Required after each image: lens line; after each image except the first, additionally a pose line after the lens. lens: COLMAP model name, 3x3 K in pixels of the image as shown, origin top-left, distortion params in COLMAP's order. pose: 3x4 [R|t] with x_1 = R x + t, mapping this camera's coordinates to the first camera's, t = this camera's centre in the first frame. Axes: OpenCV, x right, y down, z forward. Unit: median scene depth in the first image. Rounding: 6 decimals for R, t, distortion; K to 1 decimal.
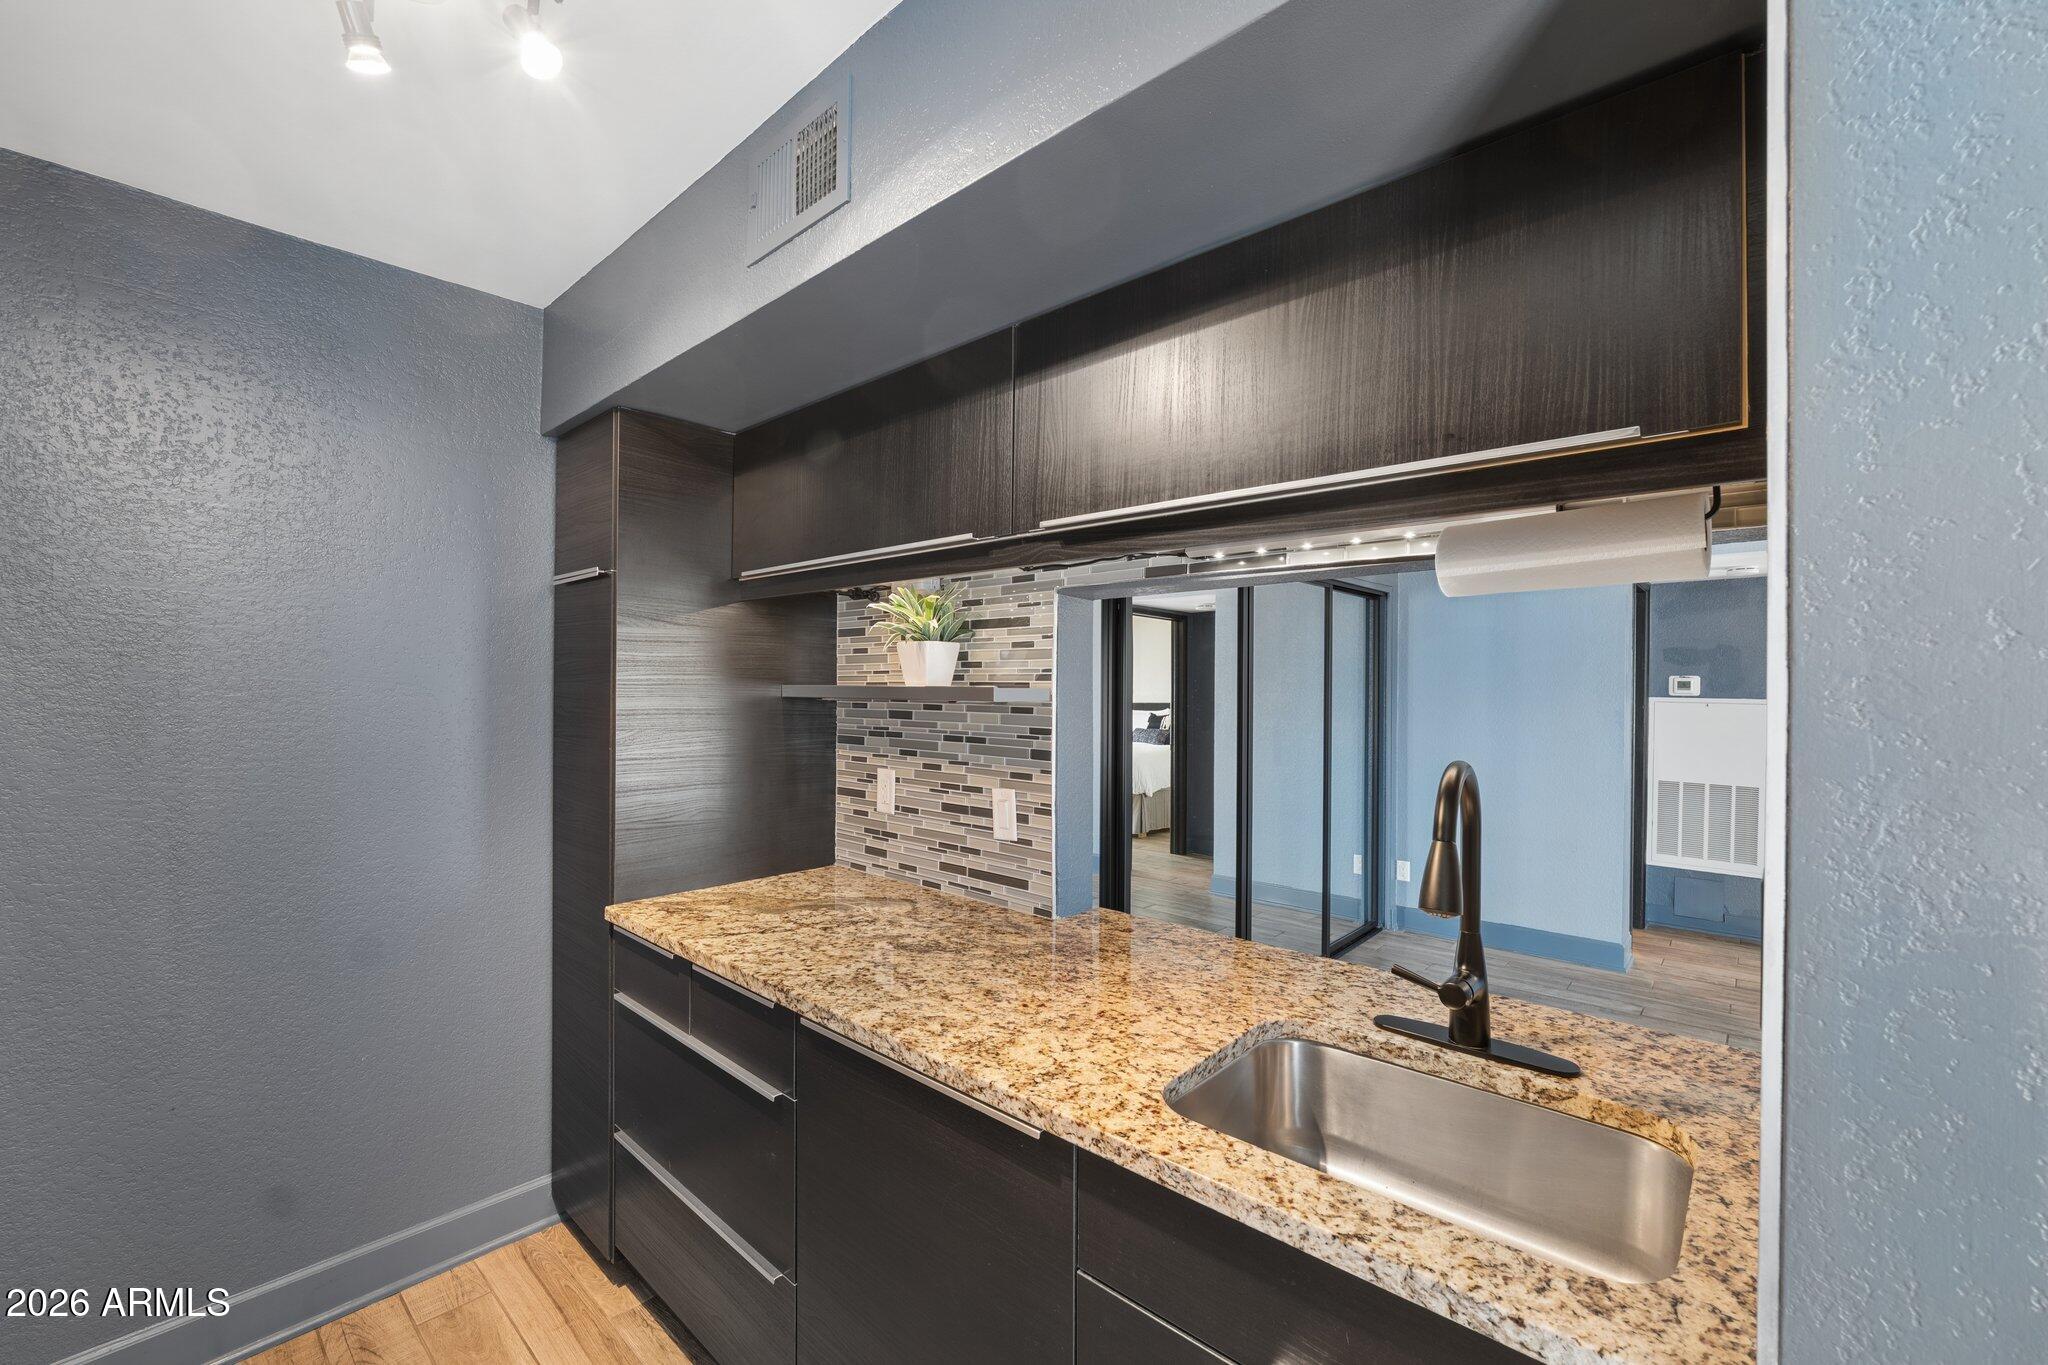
lens RADIAL K [[831.4, 0, 1021.7], [0, 831.4, 687.6], [0, 0, 1]] dist [-0.009686, -0.000105]
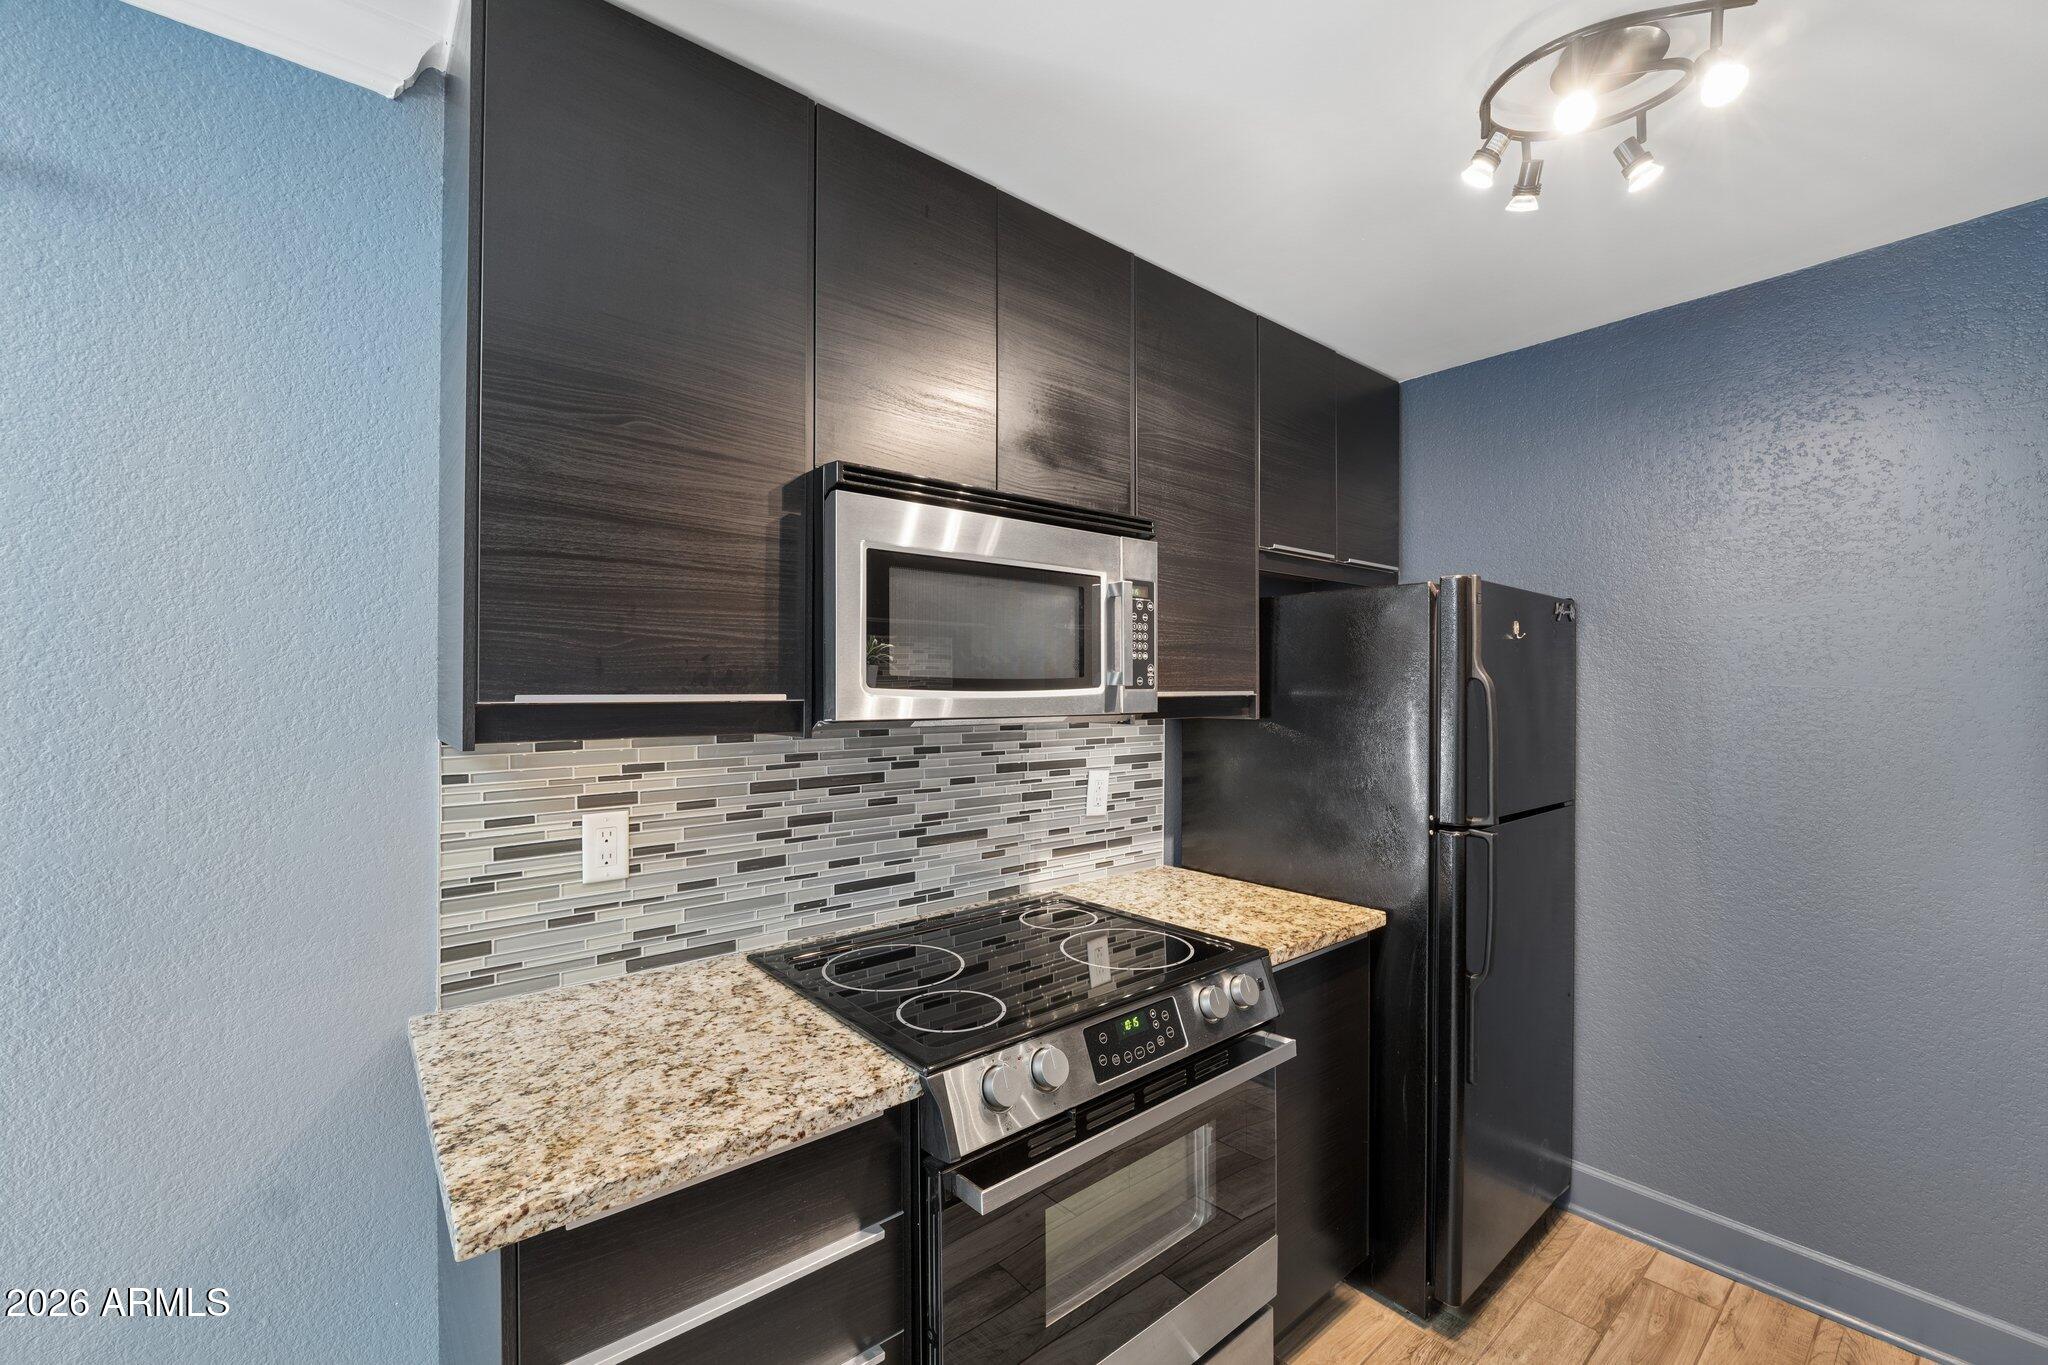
lens RADIAL K [[831.4, 0, 1015.4], [0, 831.4, 689.3], [0, 0, 1]] dist [-0.009686, -0.000105]
pose [[-0.141568, -0.006422, -0.989908, 0.321158], [0.002161, 0.999975, -0.006796, -0.000387], [0.989926, -0.003101, -0.141550, 0.155024]]
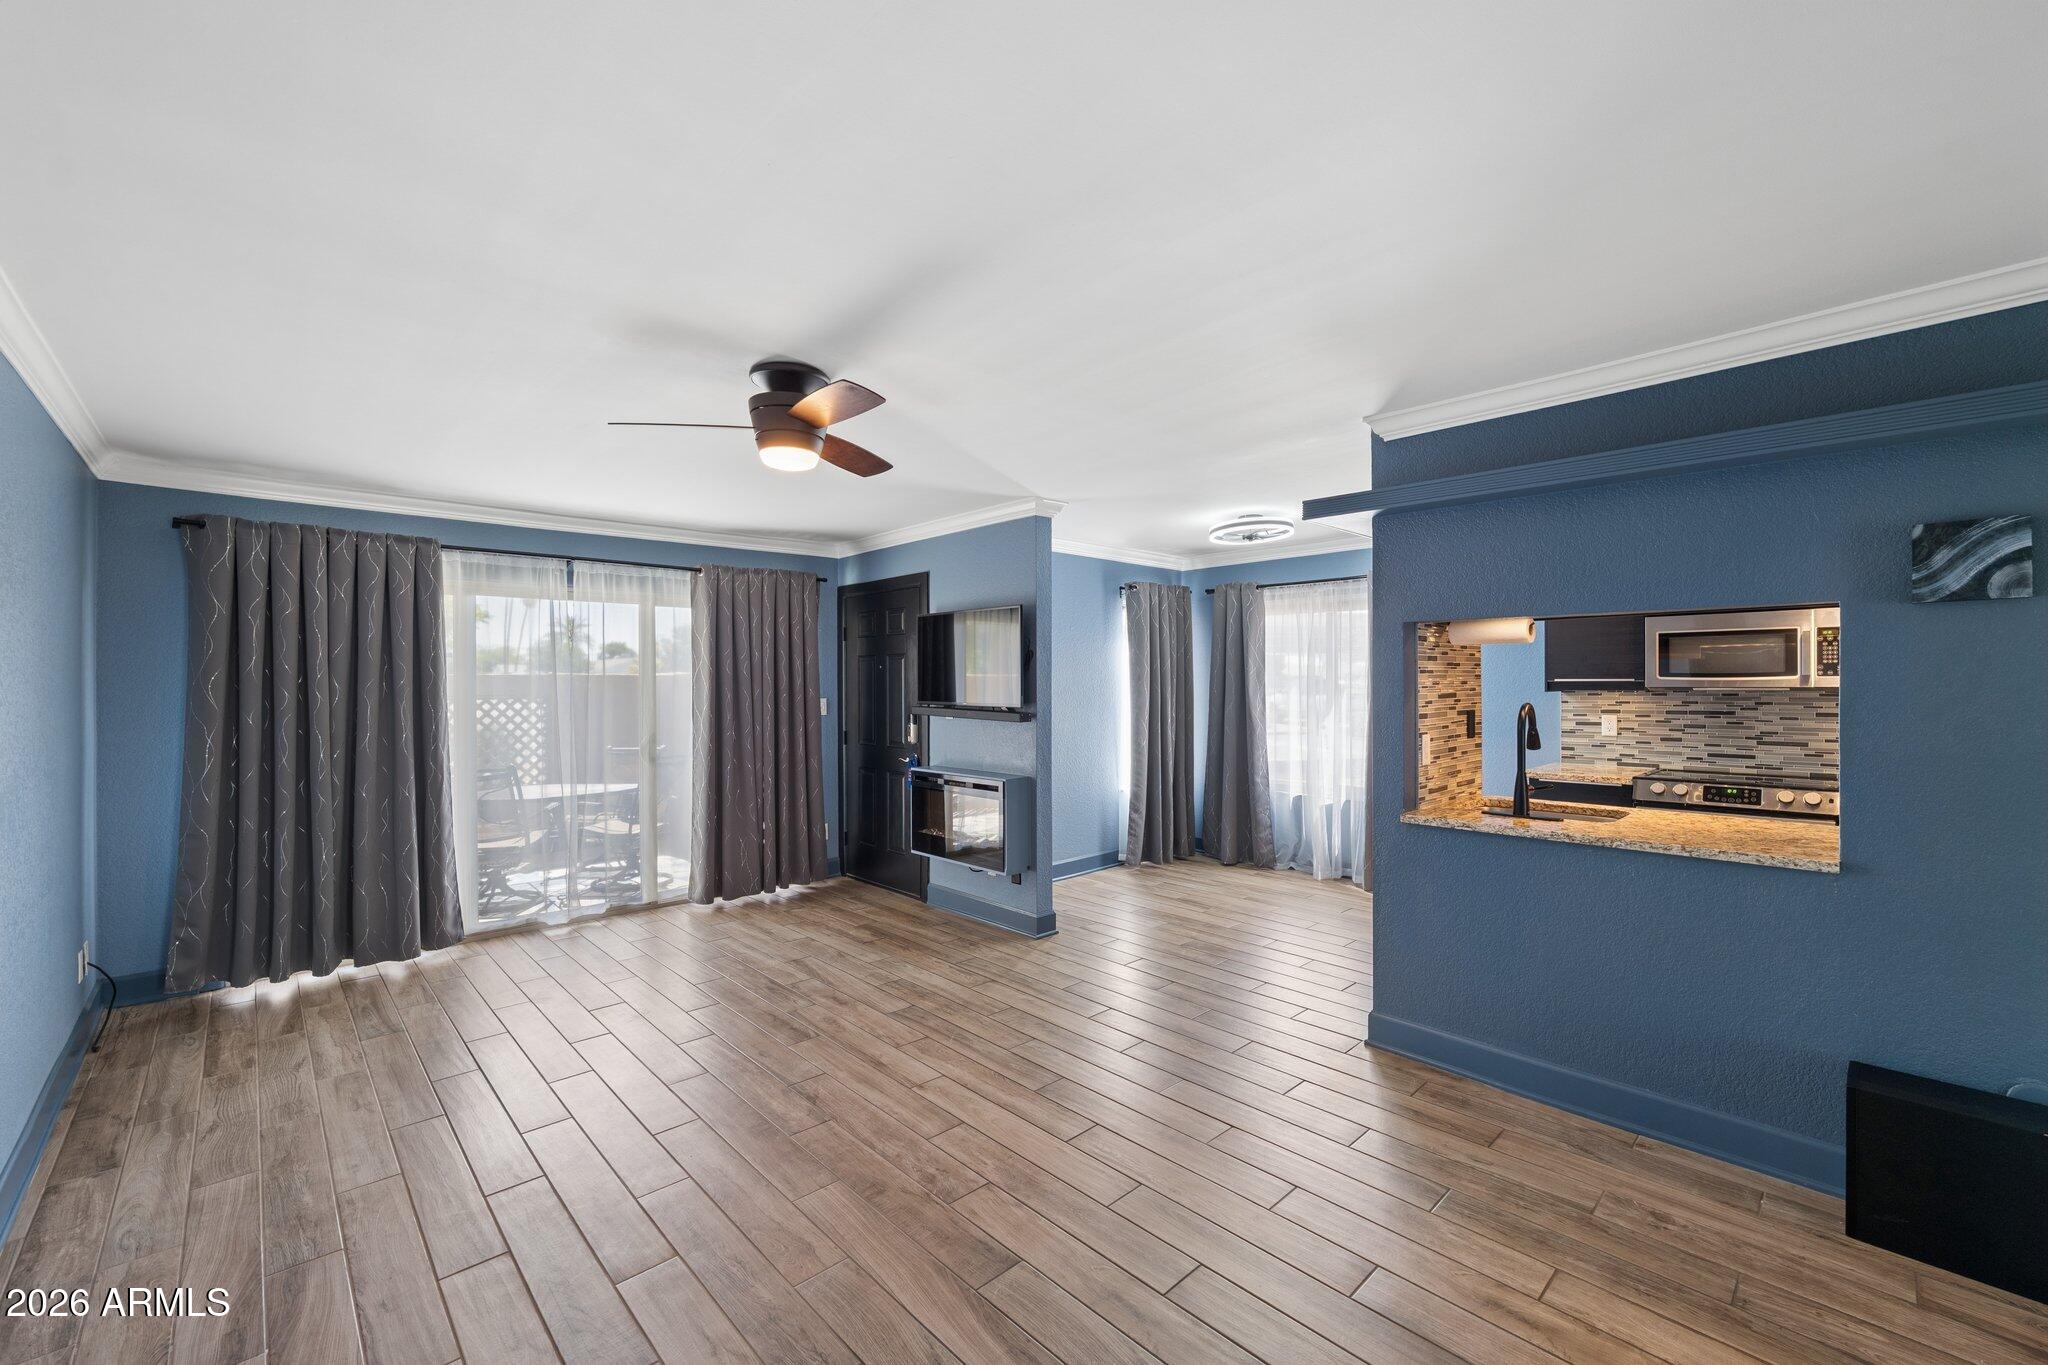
lens RADIAL K [[831.4, 0, 1018.0], [0, 831.4, 681.3], [0, 0, 1]] dist [-0.009686, -0.000105]
pose [[-0.997794, -0.000693, 0.066389, 0.646078], [-0.000864, 0.999996, -0.002547, 0.004187], [-0.066387, -0.002599, -0.997791, 0.912754]]
